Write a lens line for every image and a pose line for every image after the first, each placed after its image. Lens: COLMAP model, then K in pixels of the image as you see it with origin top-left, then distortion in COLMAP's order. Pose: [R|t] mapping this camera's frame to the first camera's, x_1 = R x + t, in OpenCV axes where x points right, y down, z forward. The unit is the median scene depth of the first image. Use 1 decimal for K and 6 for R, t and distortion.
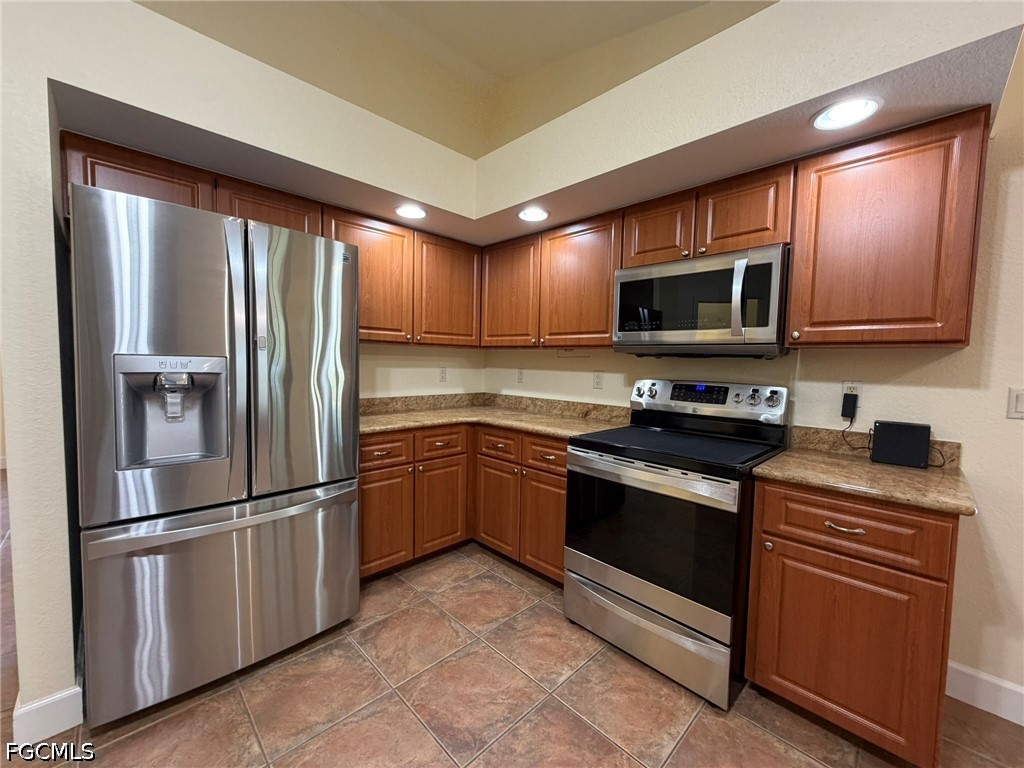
lens RADIAL K [[409.7, 0, 514.3], [0, 409.7, 383.0], [0, 0, 1]] dist [0.000050, -0.000038]
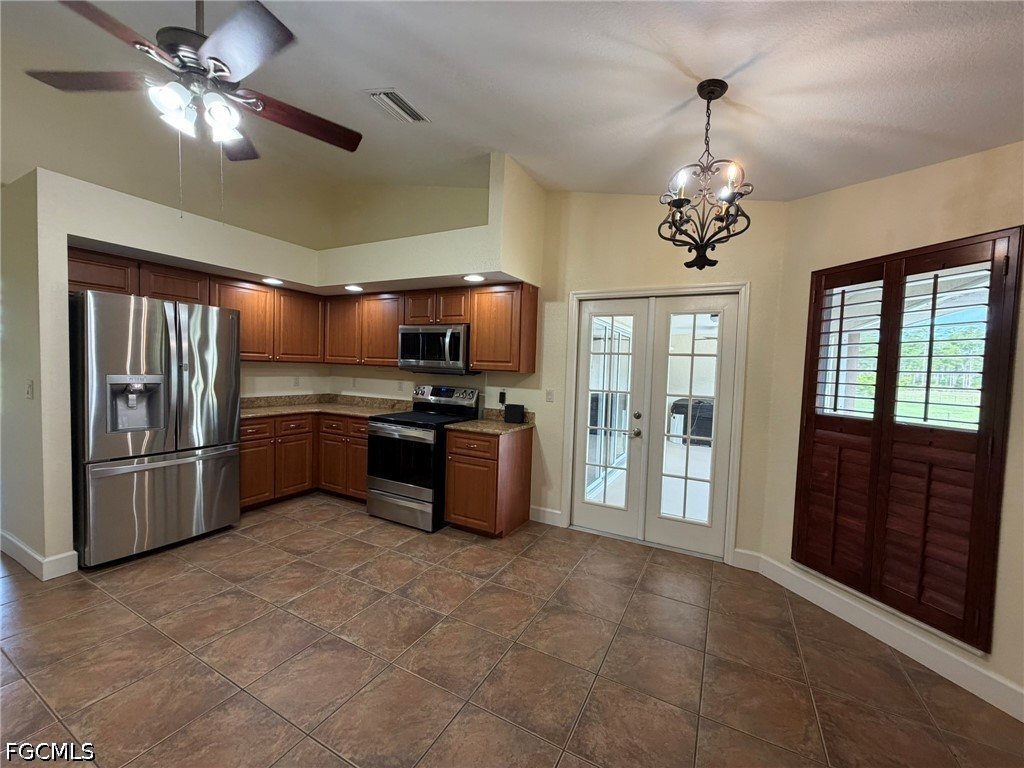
lens RADIAL K [[409.7, 0, 513.8], [0, 409.7, 383.8], [0, 0, 1]] dist [0.000050, -0.000038]
pose [[0.955674, -0.000901, 0.294426, 0.194678], [0.001317, 0.999998, -0.001216, -0.012384], [-0.294425, 0.001550, 0.955673, -0.887174]]
